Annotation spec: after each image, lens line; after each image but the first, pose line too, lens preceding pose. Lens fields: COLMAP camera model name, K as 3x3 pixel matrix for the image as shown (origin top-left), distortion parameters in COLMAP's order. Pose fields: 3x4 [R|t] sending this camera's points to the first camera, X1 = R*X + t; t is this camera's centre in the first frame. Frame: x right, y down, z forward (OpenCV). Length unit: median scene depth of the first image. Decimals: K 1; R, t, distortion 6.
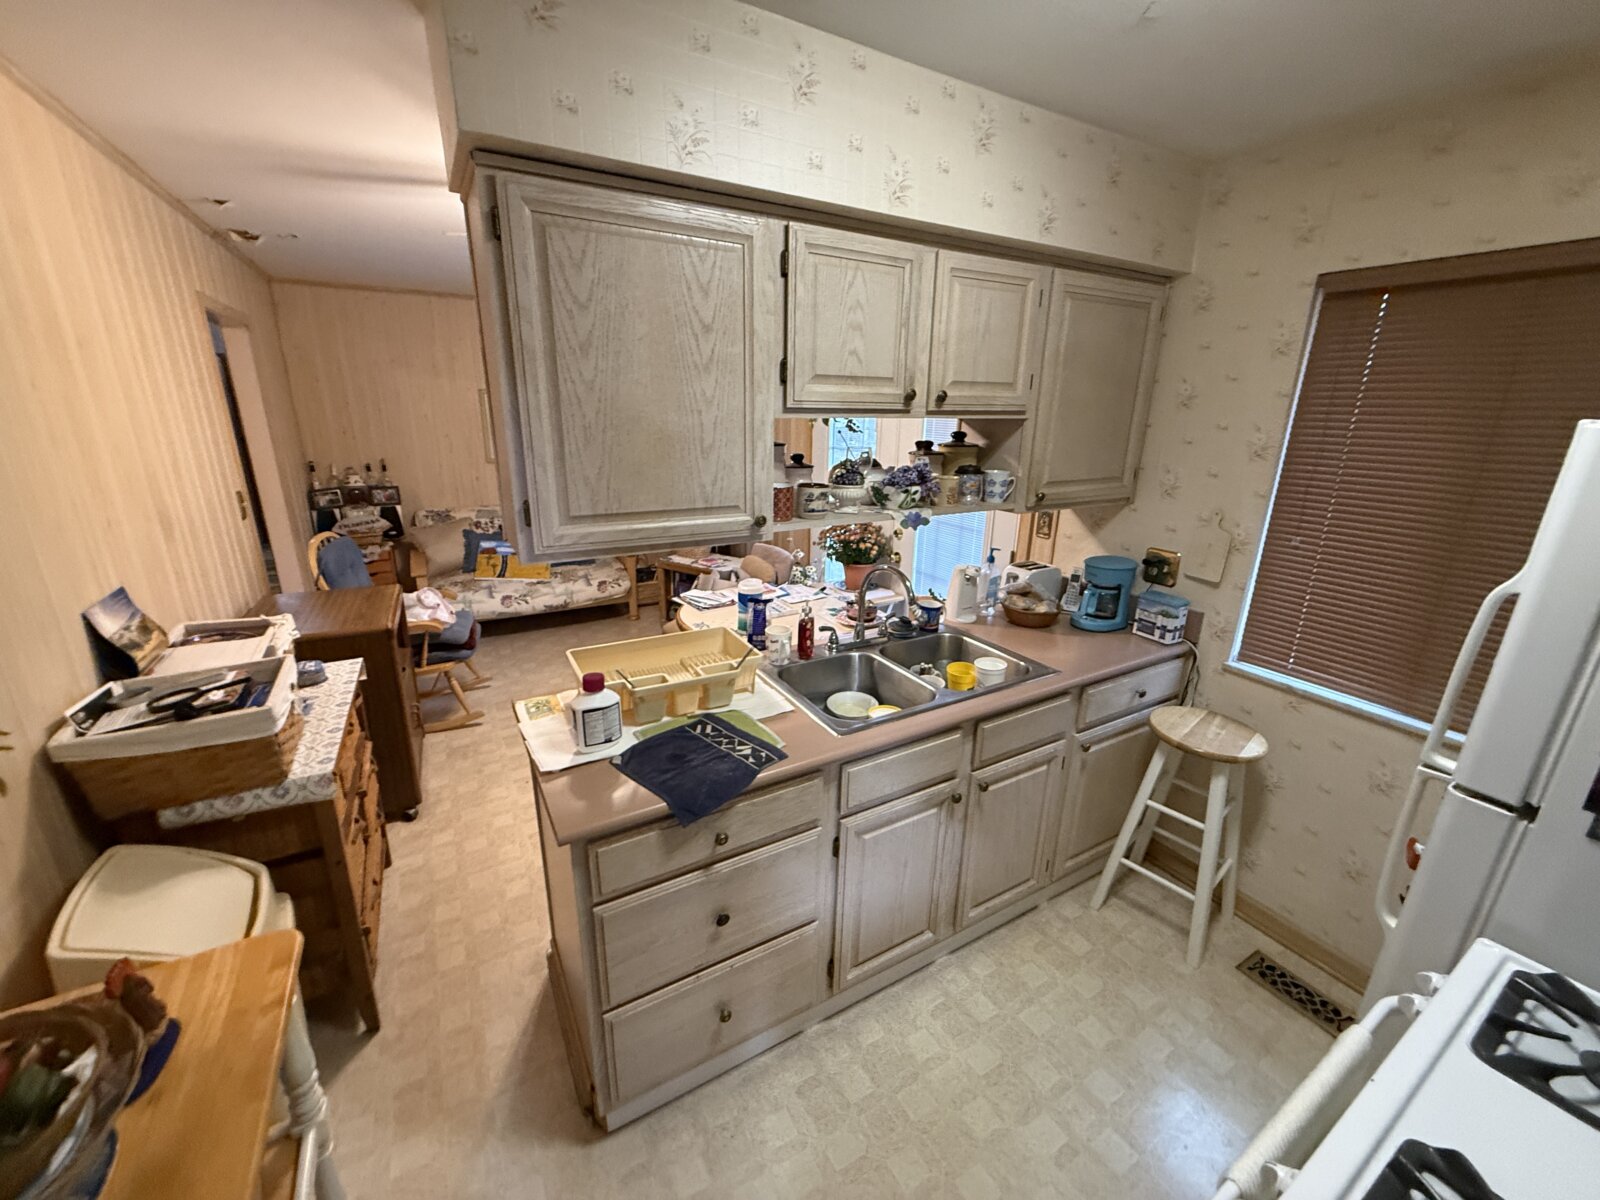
lens RADIAL K [[636.9, 0, 801.8], [0, 636.9, 599.5], [0, 0, 1]] dist [0.000649, -0.000574]
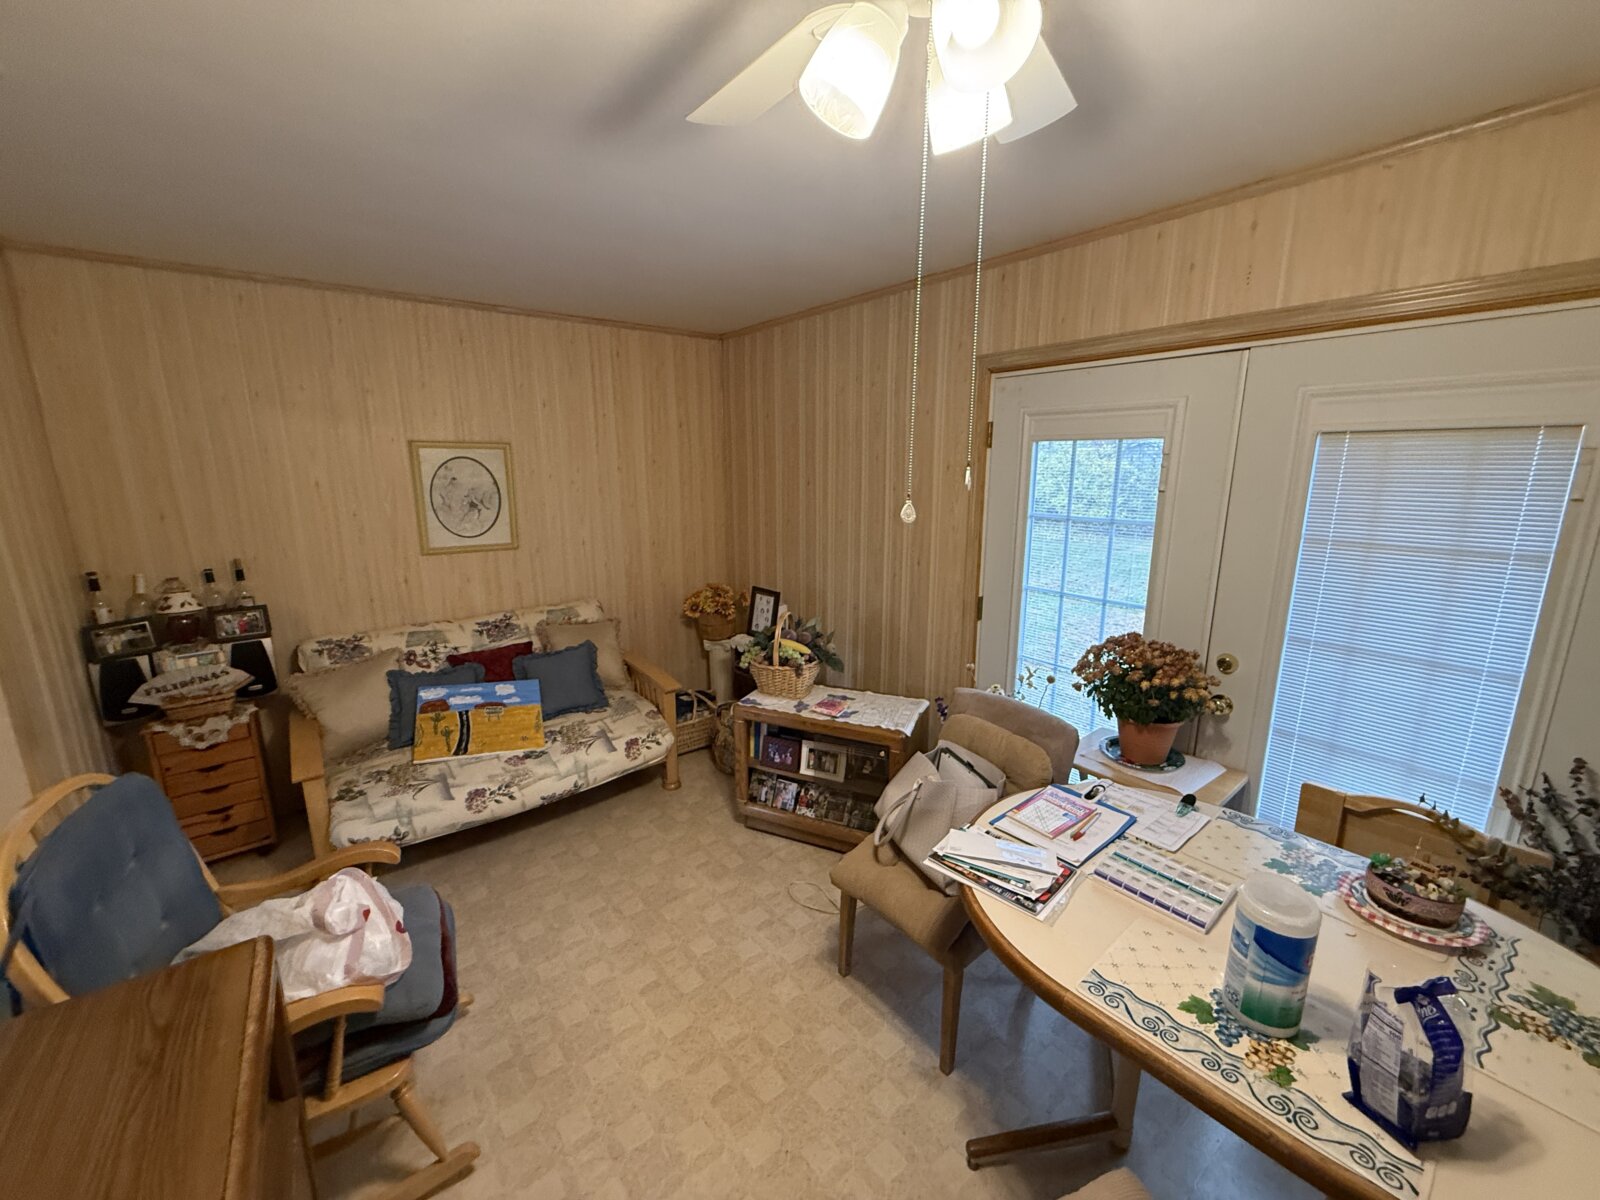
lens RADIAL K [[636.9, 0, 801.9], [0, 636.9, 597.4], [0, 0, 1]] dist [0.000649, -0.000574]
pose [[0.989539, -0.053260, 0.134072, -0.235187], [0.064126, 0.994882, -0.078082, -0.111570], [-0.129227, 0.085862, 0.987891, 0.374178]]
